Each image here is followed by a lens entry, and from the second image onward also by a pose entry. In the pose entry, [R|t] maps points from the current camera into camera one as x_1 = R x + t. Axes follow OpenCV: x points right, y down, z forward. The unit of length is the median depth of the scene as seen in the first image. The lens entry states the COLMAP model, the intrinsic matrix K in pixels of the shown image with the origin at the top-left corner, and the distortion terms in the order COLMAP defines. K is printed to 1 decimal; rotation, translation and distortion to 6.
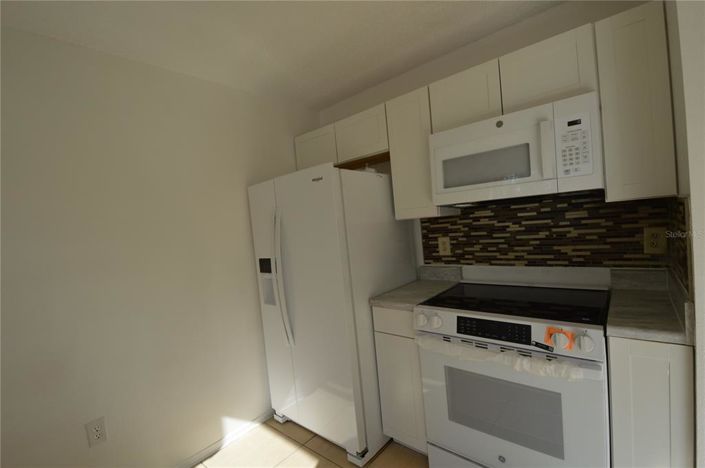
lens RADIAL K [[316.2, 0, 352.9], [0, 316.2, 236.0], [0, 0, 1]] dist [-0.000796, -0.000516]
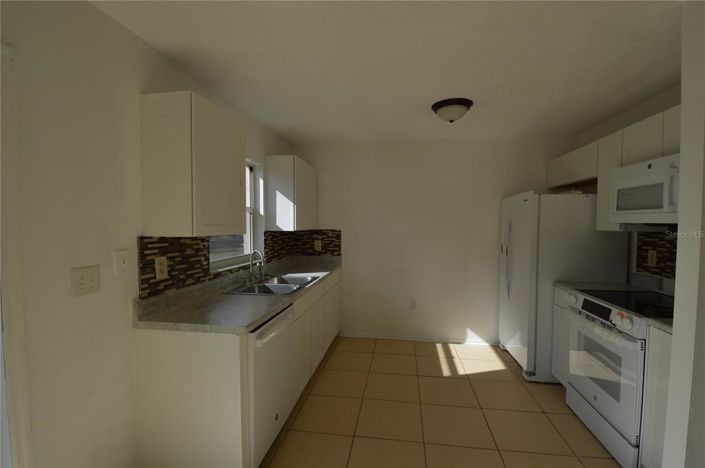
lens RADIAL K [[316.2, 0, 352.9], [0, 316.2, 236.0], [0, 0, 1]] dist [-0.000796, -0.000516]
pose [[0.526557, 0.130396, -0.840080, 0.714866], [-0.092130, 0.991100, 0.096091, -0.060792], [0.845133, 0.026800, 0.533884, -0.544861]]
